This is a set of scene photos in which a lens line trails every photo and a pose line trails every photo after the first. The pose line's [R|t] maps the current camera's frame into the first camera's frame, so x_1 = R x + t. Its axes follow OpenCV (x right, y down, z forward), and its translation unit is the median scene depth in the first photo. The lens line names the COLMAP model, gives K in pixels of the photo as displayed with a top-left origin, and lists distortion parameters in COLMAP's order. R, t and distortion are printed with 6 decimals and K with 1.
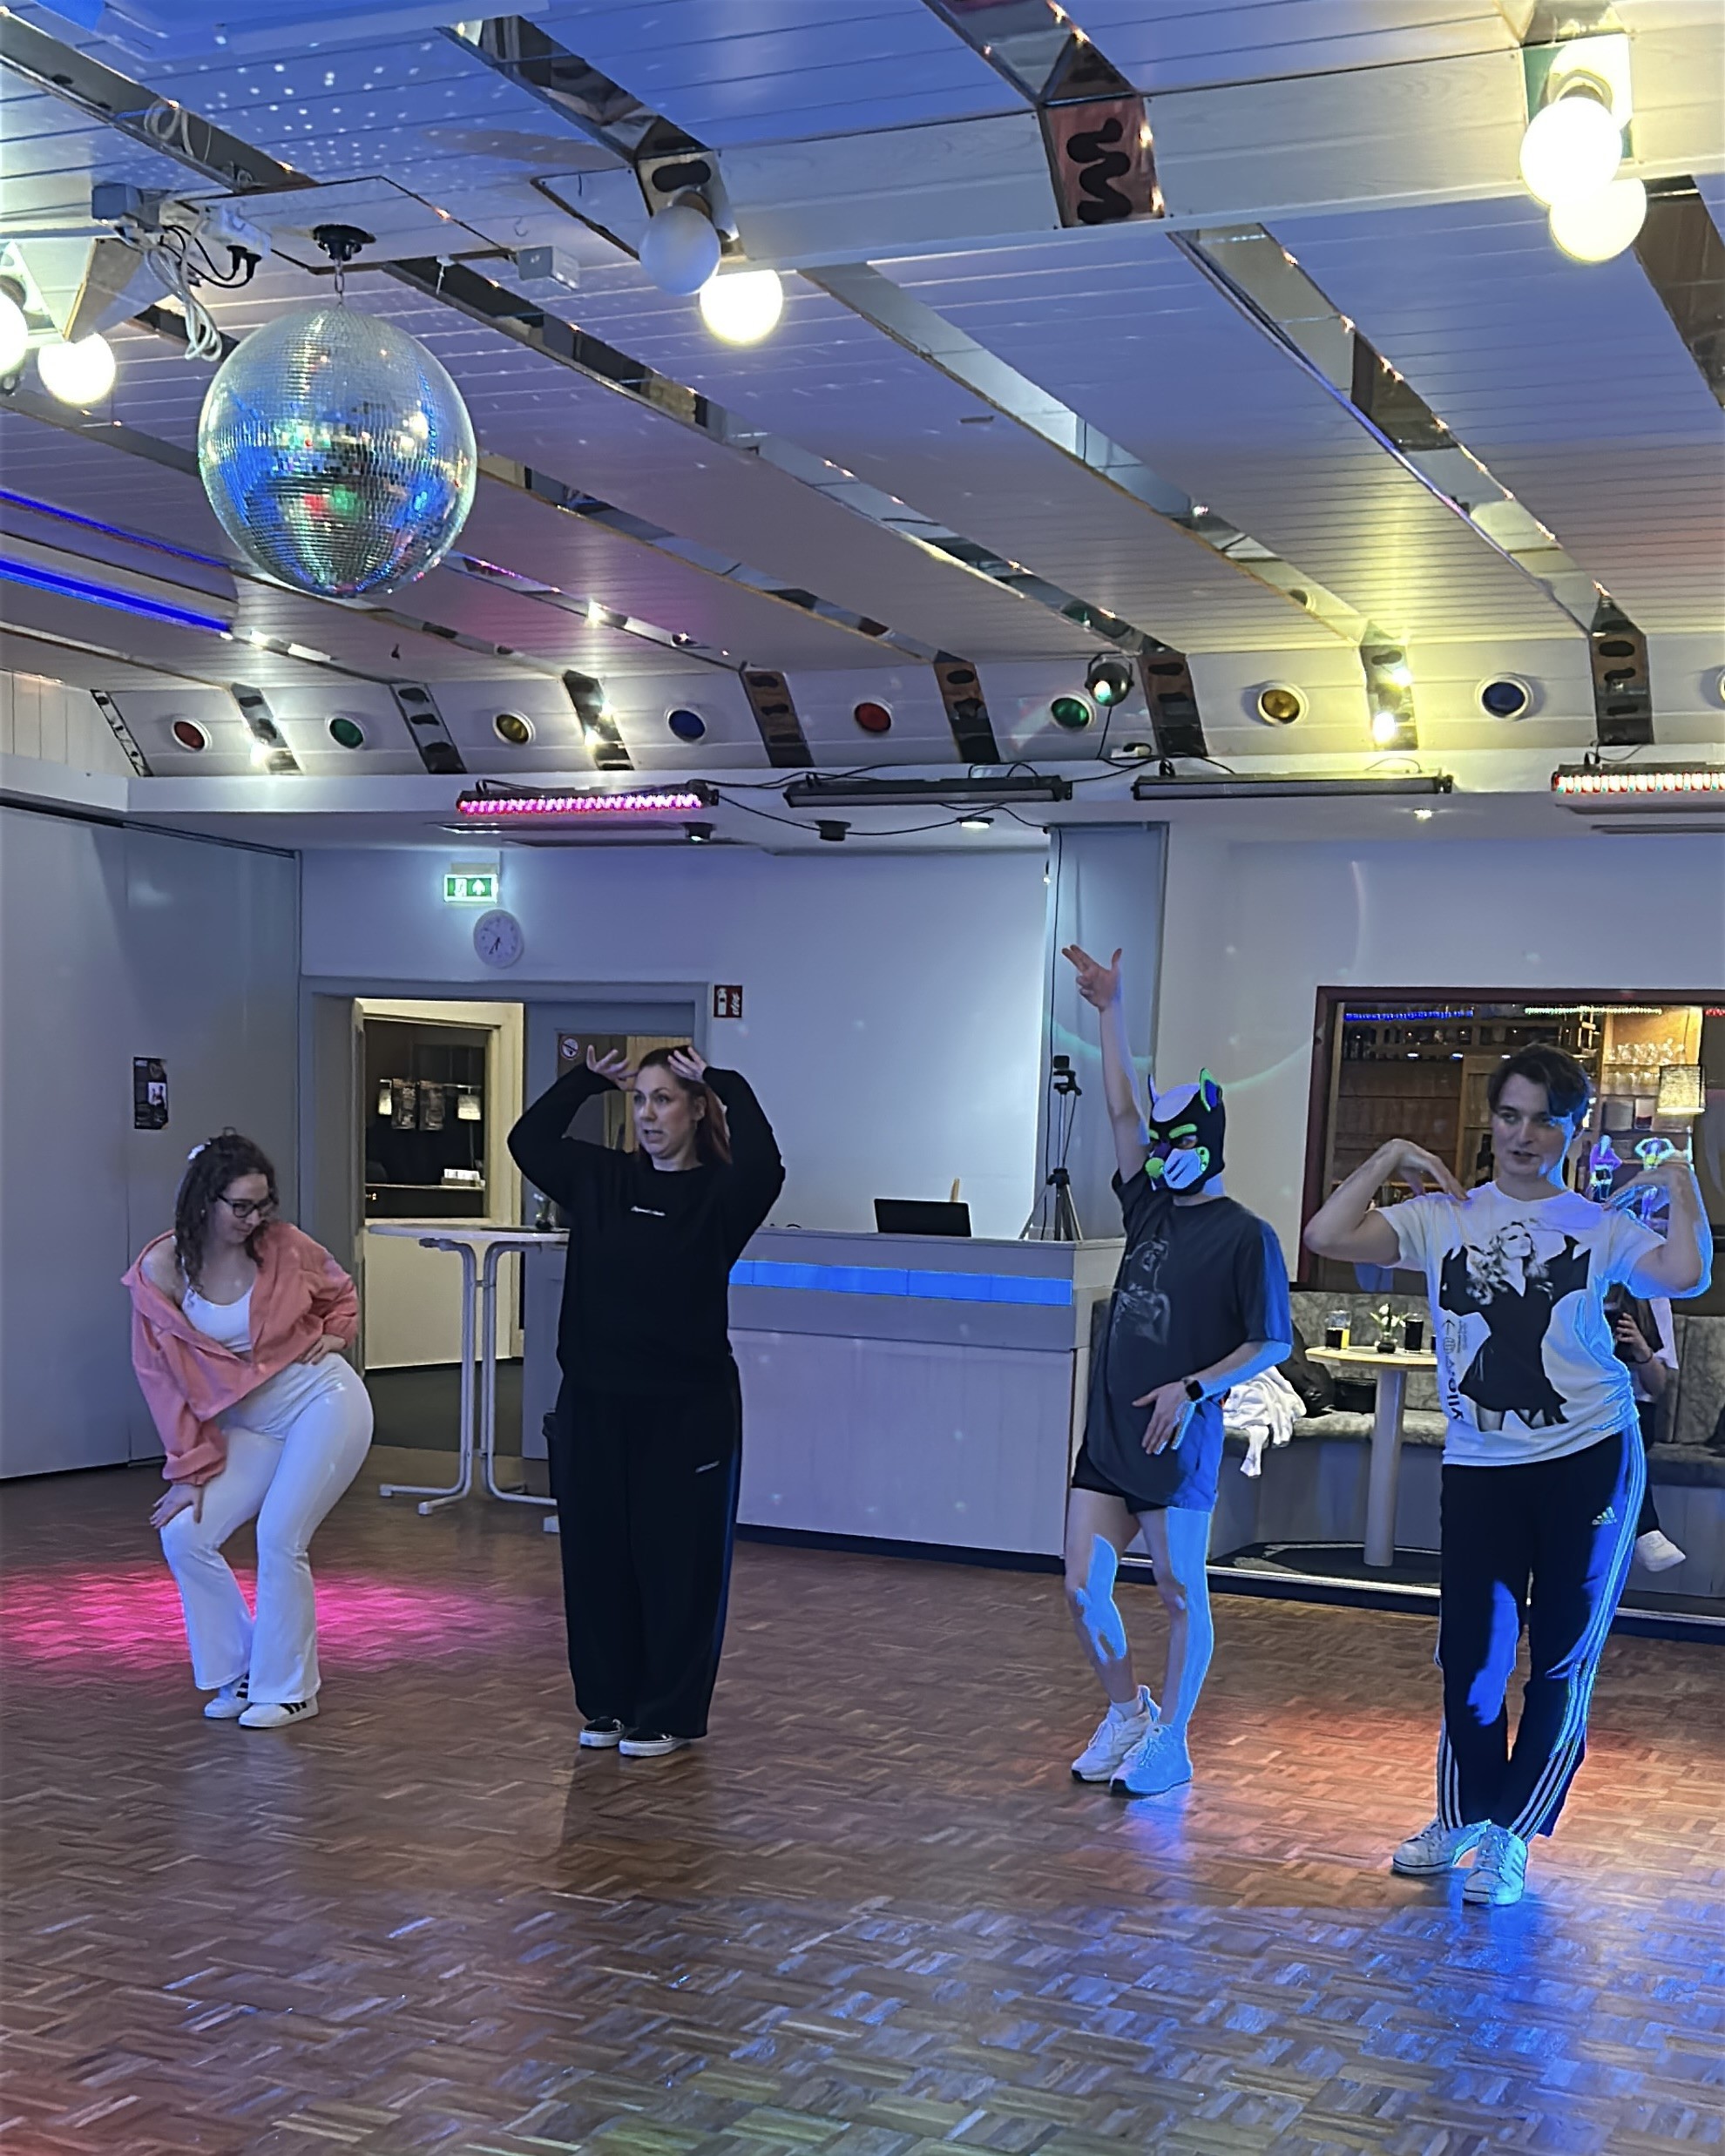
lens RADIAL K [[2849.7, 0, 852.0], [0, 2849.7, 1504.7], [0, 0, 1]] dist [0.107591, 0.000000]
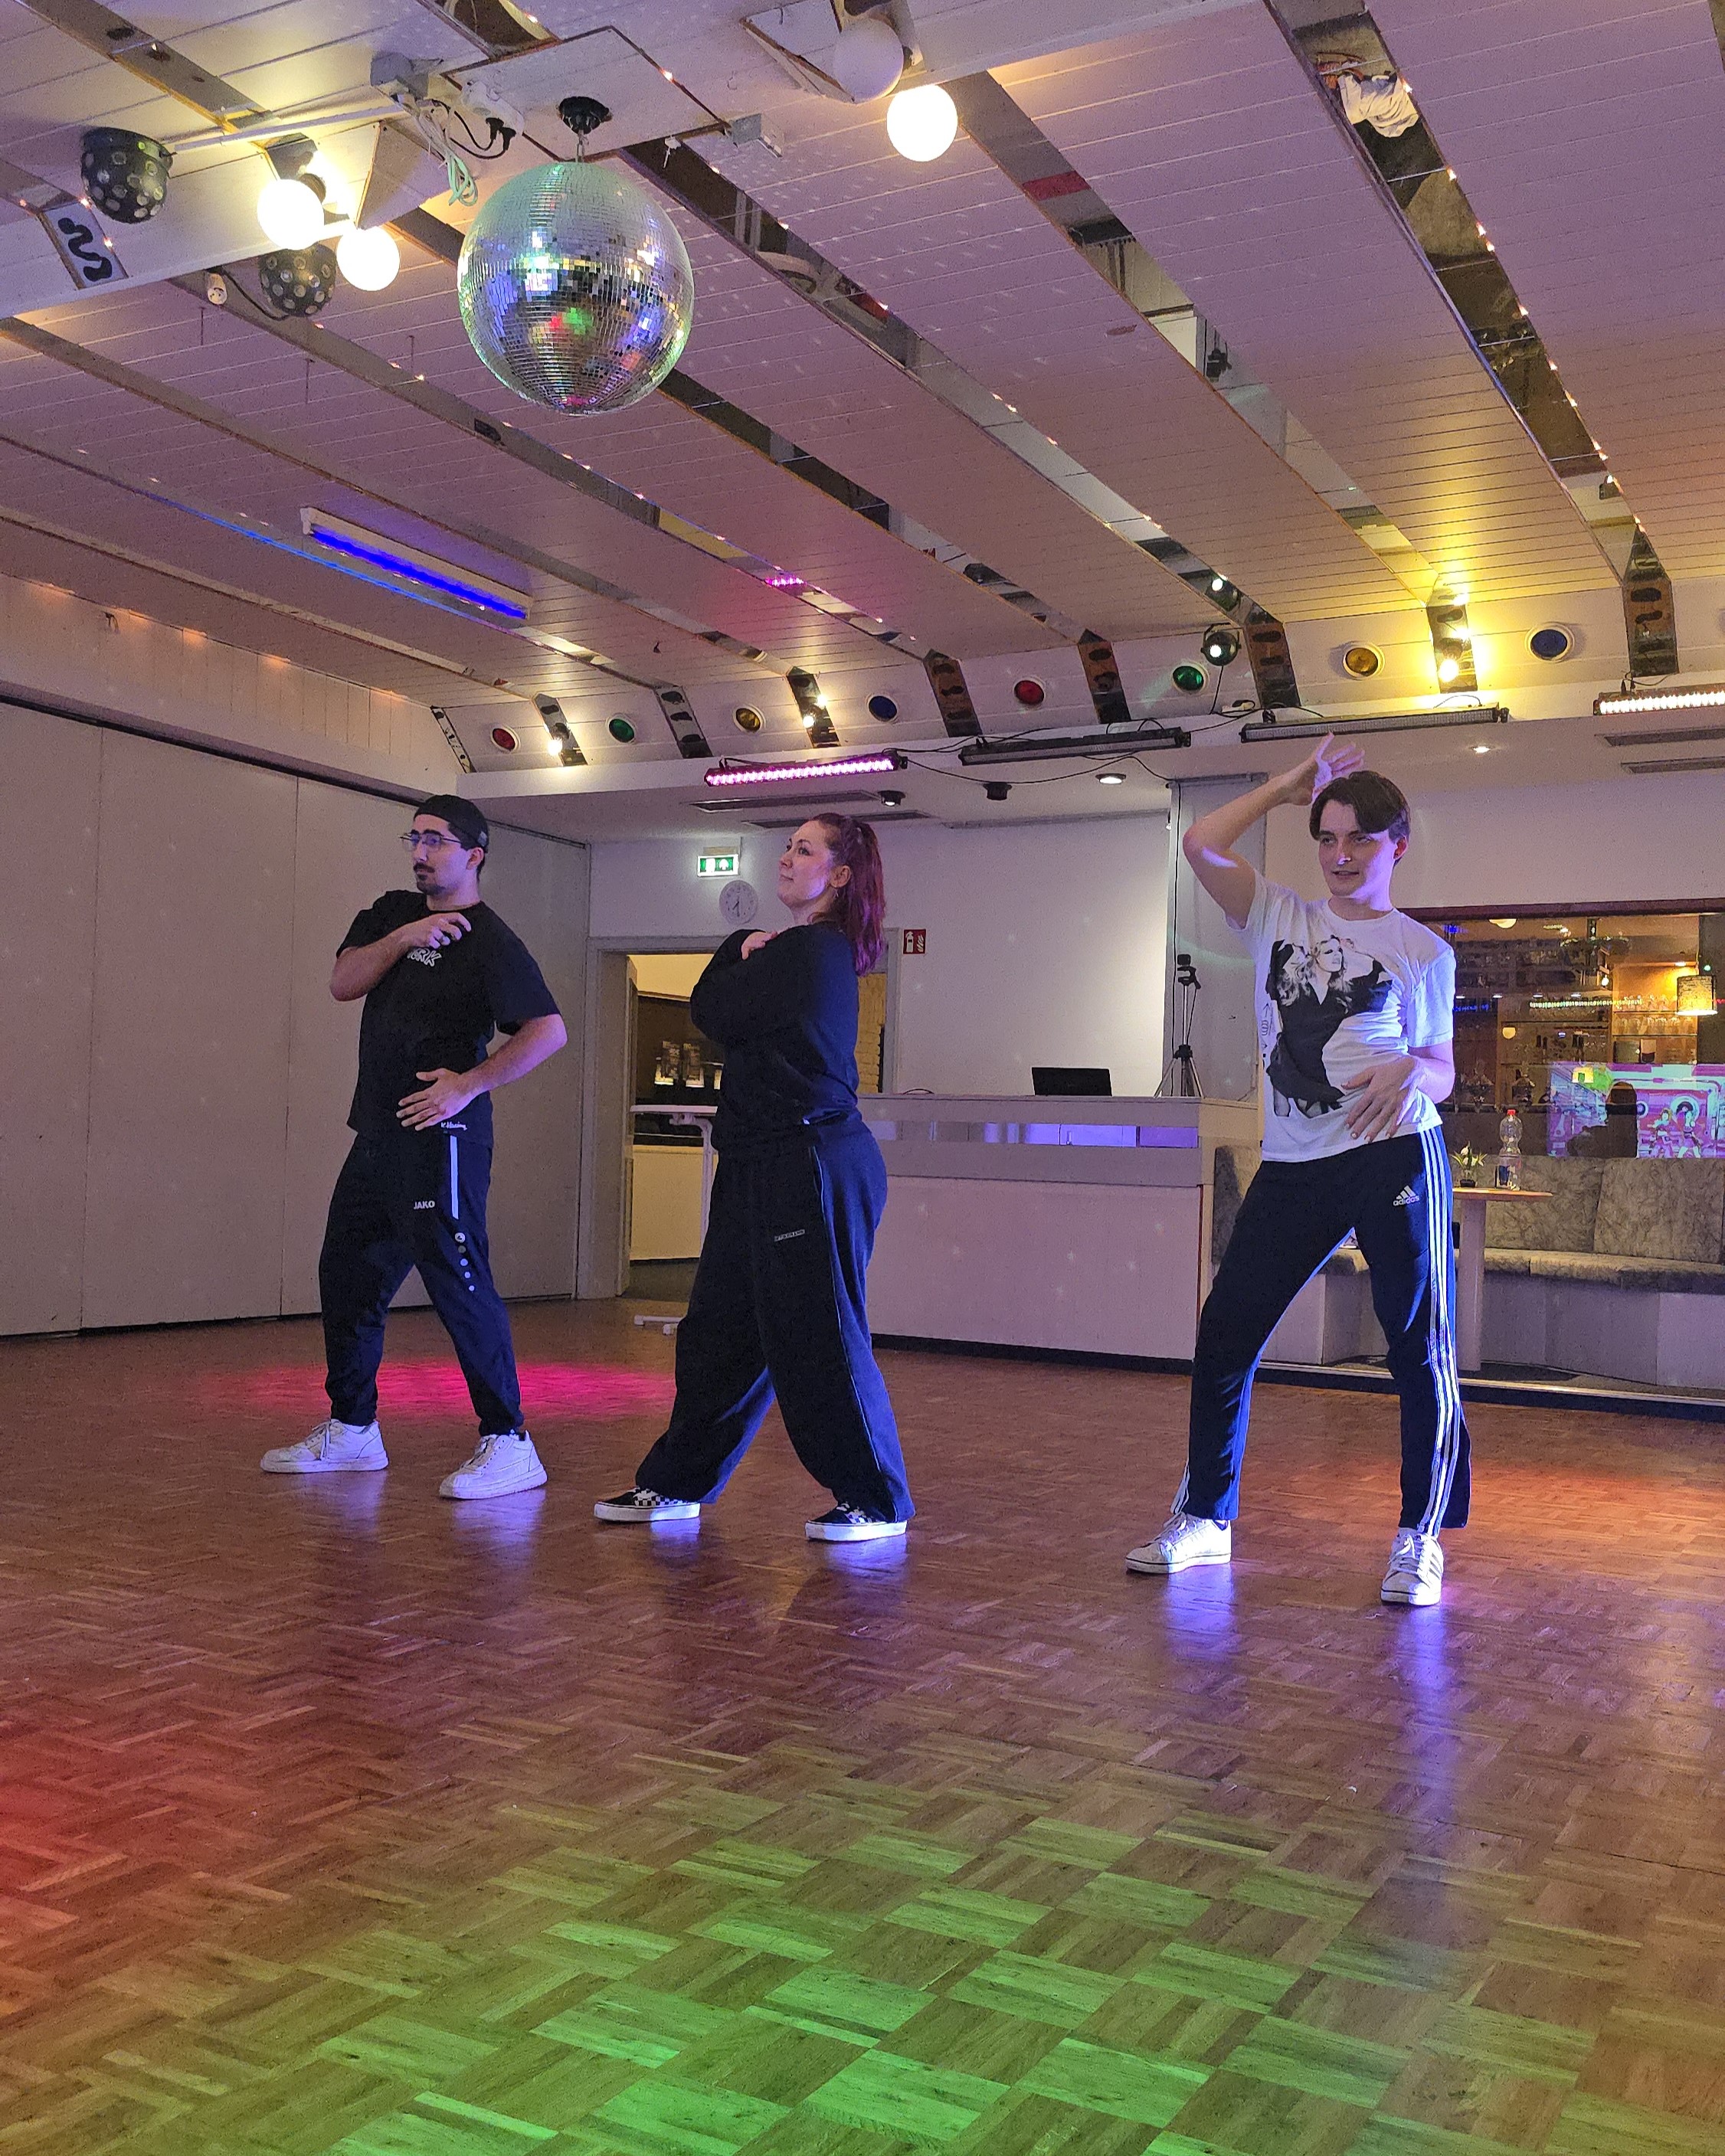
lens RADIAL K [[2081.0, 0, 856.1], [0, 2081.0, 1128.1], [0, 0, 1]] dist [0.069018, 0.000000]
pose [[0.997267, -0.006377, -0.073600, -0.002718], [-0.004446, 0.989280, -0.145965, 0.054730], [0.073741, 0.145893, 0.986548, 0.130245]]
